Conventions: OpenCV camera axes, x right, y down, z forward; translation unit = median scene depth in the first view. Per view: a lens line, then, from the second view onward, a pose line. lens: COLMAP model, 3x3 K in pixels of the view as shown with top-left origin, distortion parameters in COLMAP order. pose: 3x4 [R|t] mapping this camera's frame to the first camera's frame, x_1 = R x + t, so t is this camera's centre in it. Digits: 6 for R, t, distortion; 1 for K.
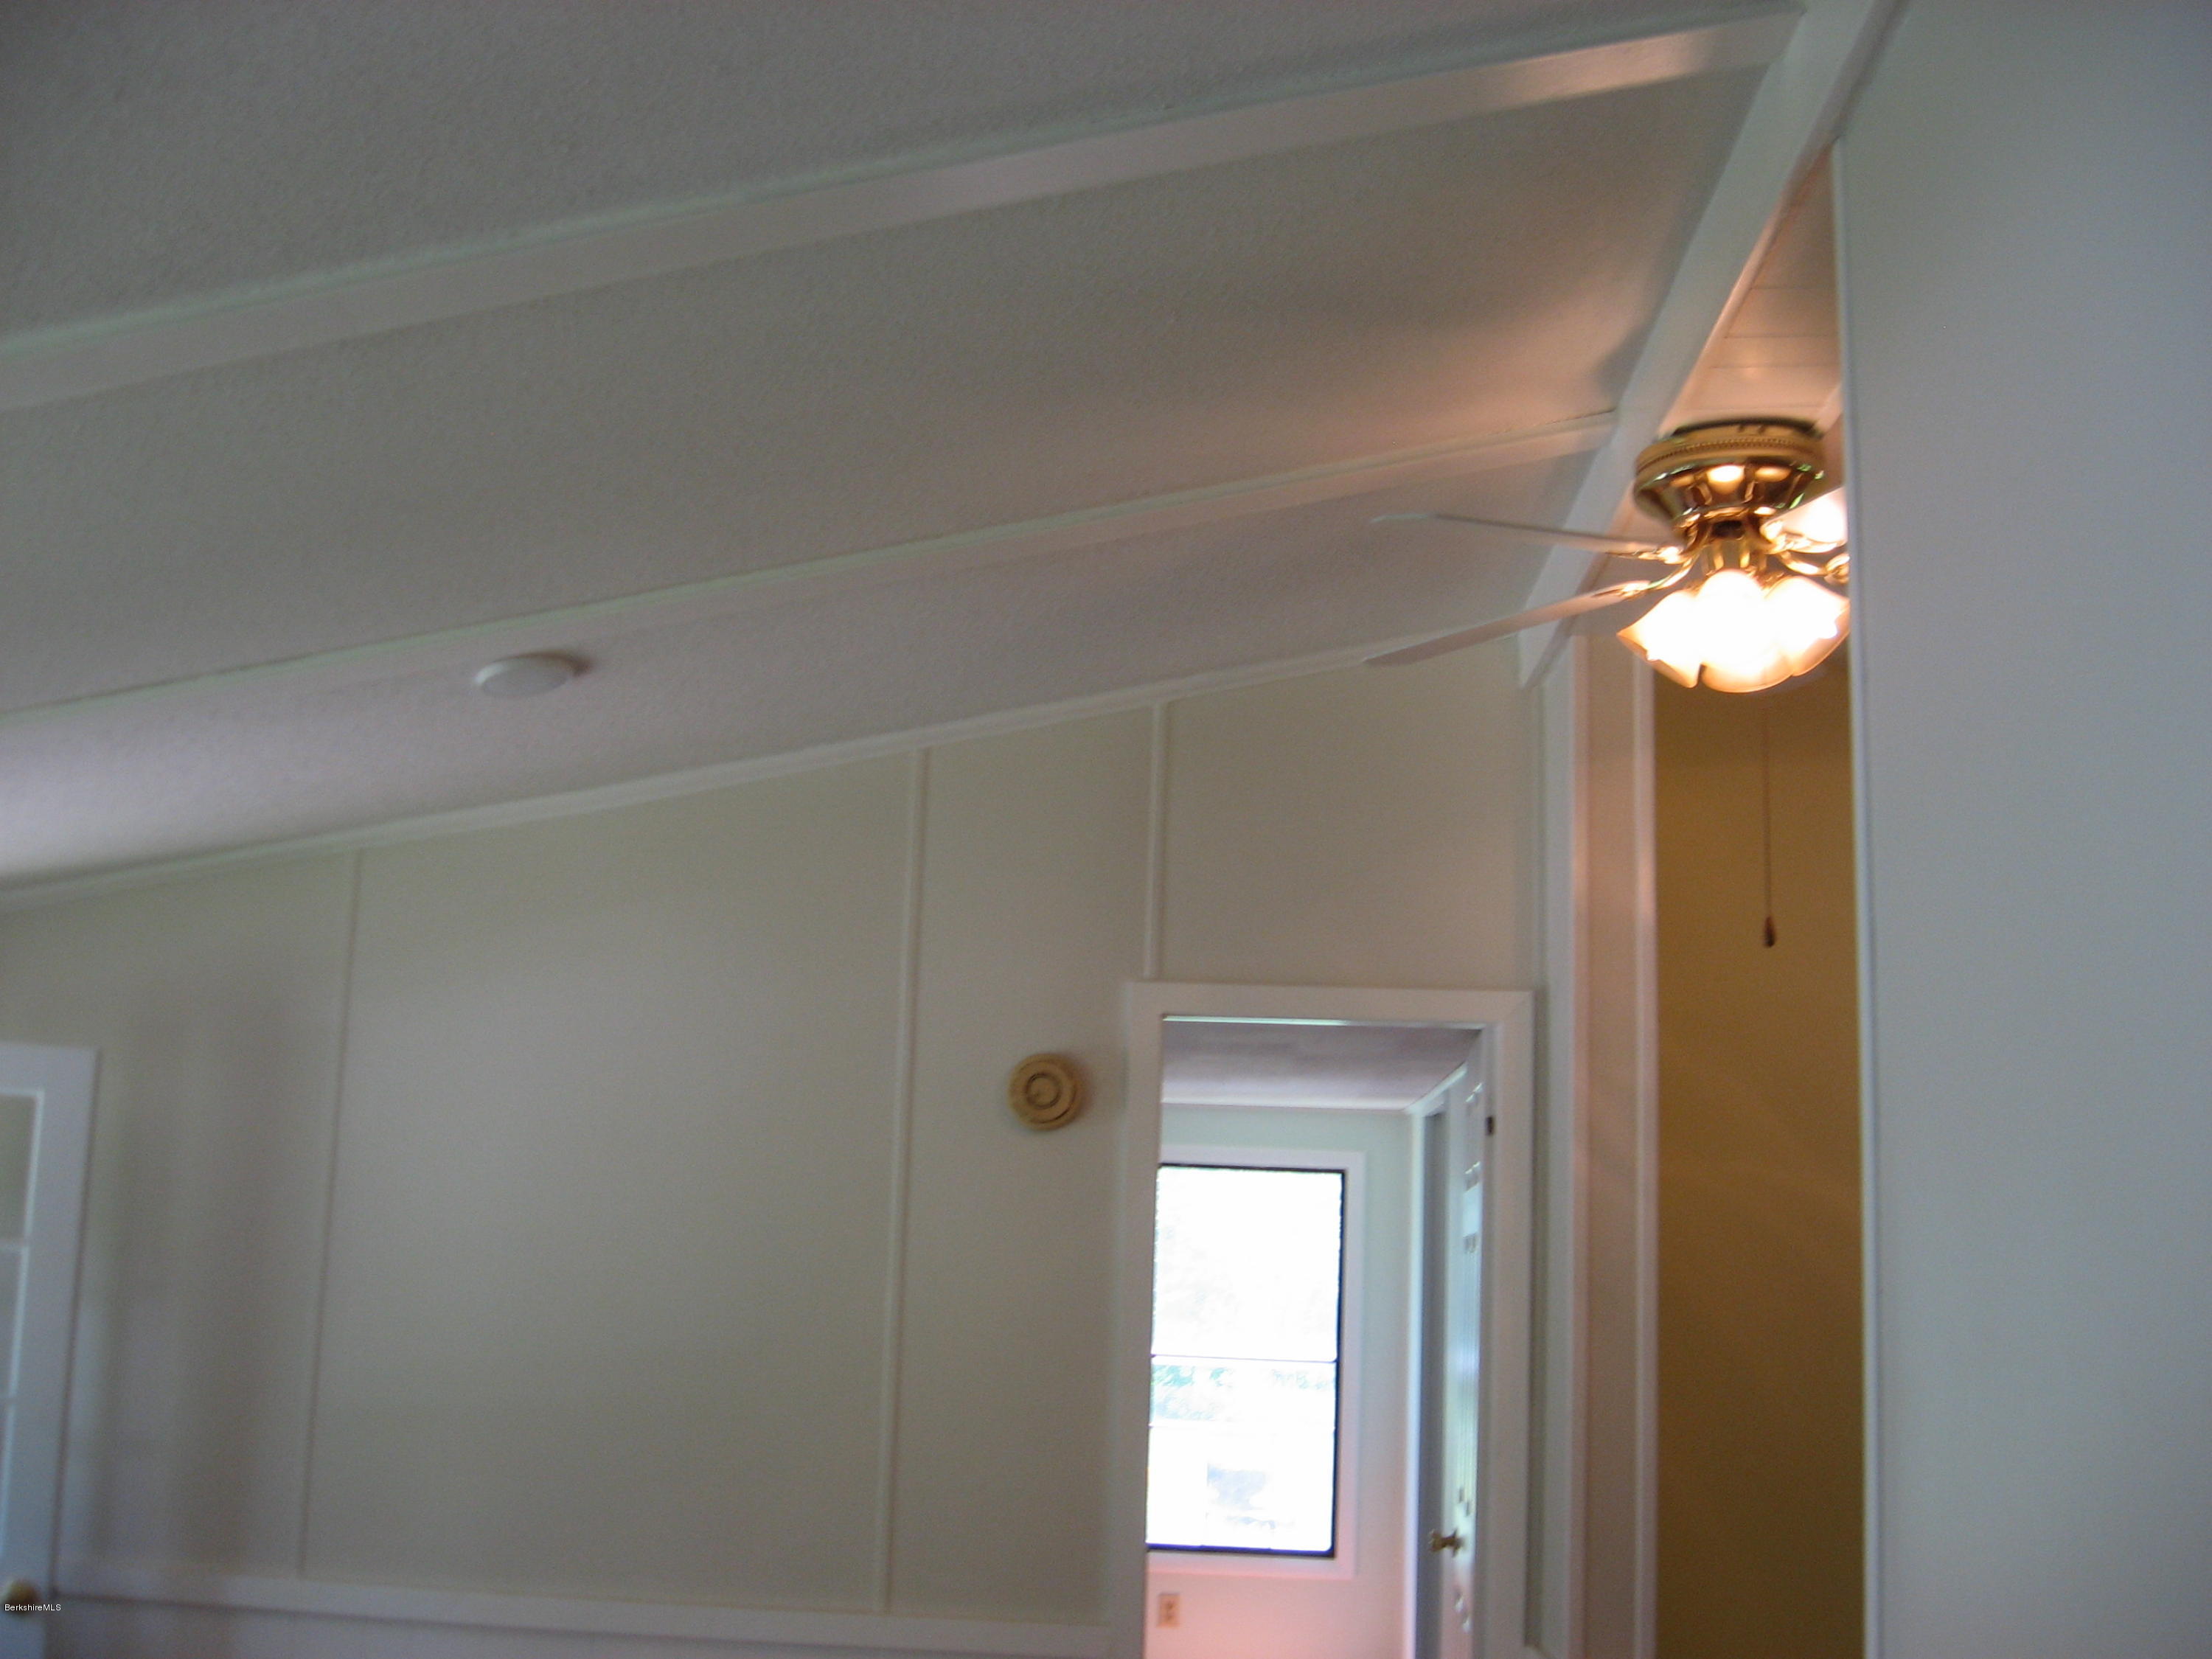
lens RADIAL K [[2299.2, 0, 1106.0], [0, 2299.2, 829.5], [0, 0, 1]] dist [-0.128724, 0.027205]
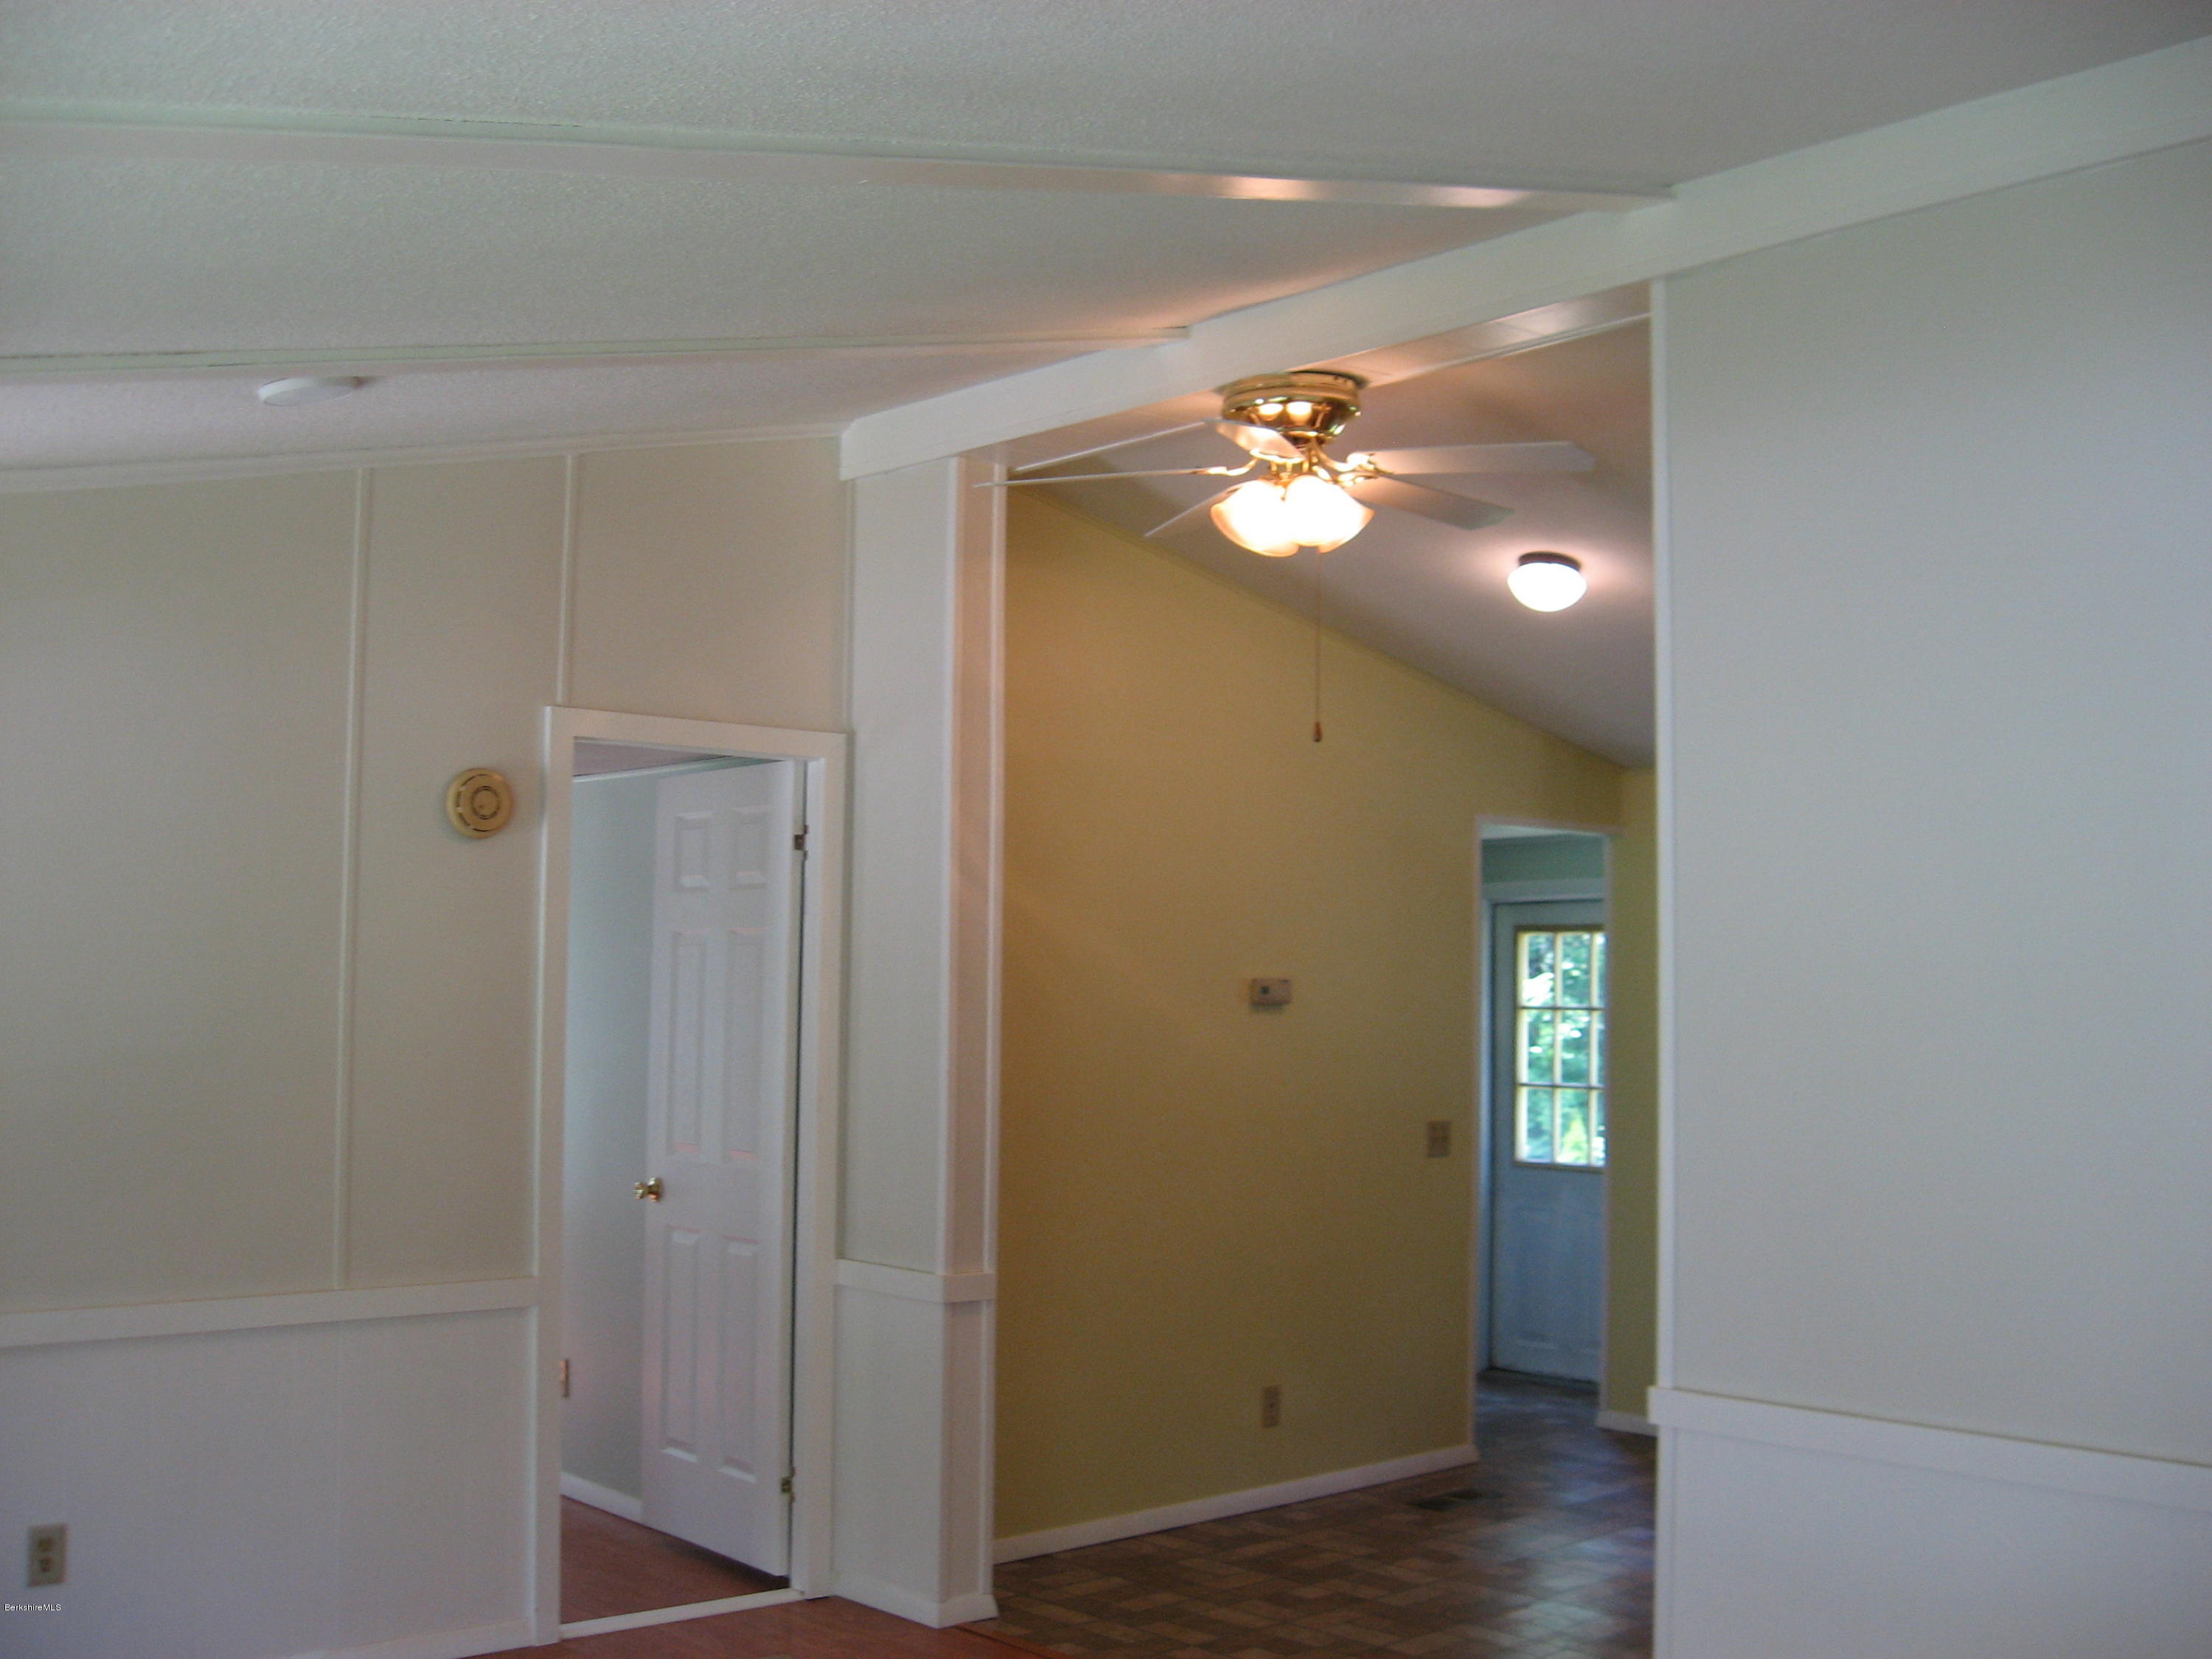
lens RADIAL K [[2245.7, 0, 1074.8], [0, 2245.7, 834.9], [0, 0, 1]] dist [-0.101752, -0.003632]
pose [[0.711287, 0.019079, 0.702643, -0.570866], [-0.120052, 0.988241, 0.094695, -0.004902], [-0.692573, -0.151709, 0.705214, 0.059117]]
